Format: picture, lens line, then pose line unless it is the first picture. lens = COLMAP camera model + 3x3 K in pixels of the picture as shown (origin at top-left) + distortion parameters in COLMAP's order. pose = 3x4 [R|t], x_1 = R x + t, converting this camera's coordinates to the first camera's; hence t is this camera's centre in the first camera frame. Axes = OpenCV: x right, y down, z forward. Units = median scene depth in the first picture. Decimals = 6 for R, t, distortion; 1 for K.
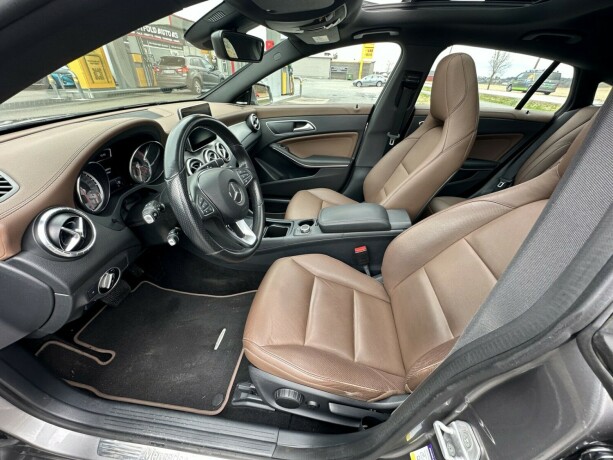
lens RADIAL K [[243.7, 0, 306.6], [0, 243.7, 228.0], [0, 0, 1]] dist [0.000535, 0.000254]
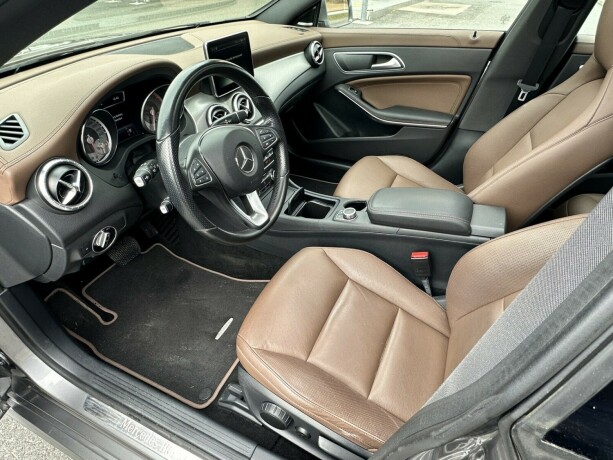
lens RADIAL K [[350.4, 0, 306.5], [0, 350.4, 230.0], [0, 0, 1]] dist [0.000726, 0.000101]
pose [[0.953262, 0.170235, -0.249621, 0.150953], [-0.146578, 0.982994, 0.110620, -0.047891], [0.264208, -0.068861, 0.962004, -0.051212]]
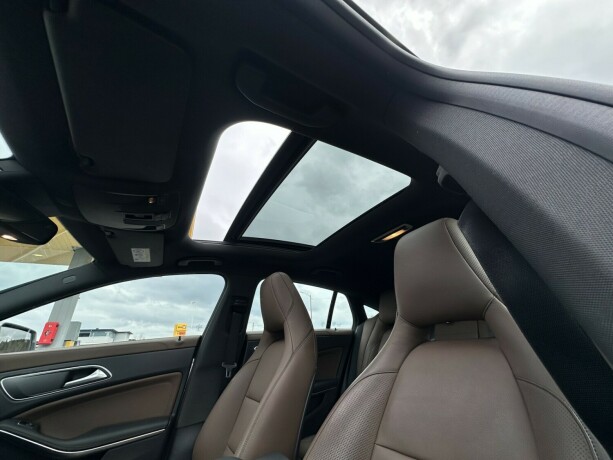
lens RADIAL K [[243.7, 0, 306.6], [0, 243.7, 228.0], [0, 0, 1]] dist [0.000535, 0.000254]
pose [[0.797997, 0.184019, 0.573879, 0.011124], [0.395396, 0.558782, -0.728989, 0.092385], [-0.454821, 0.808641, 0.373146, 0.288328]]
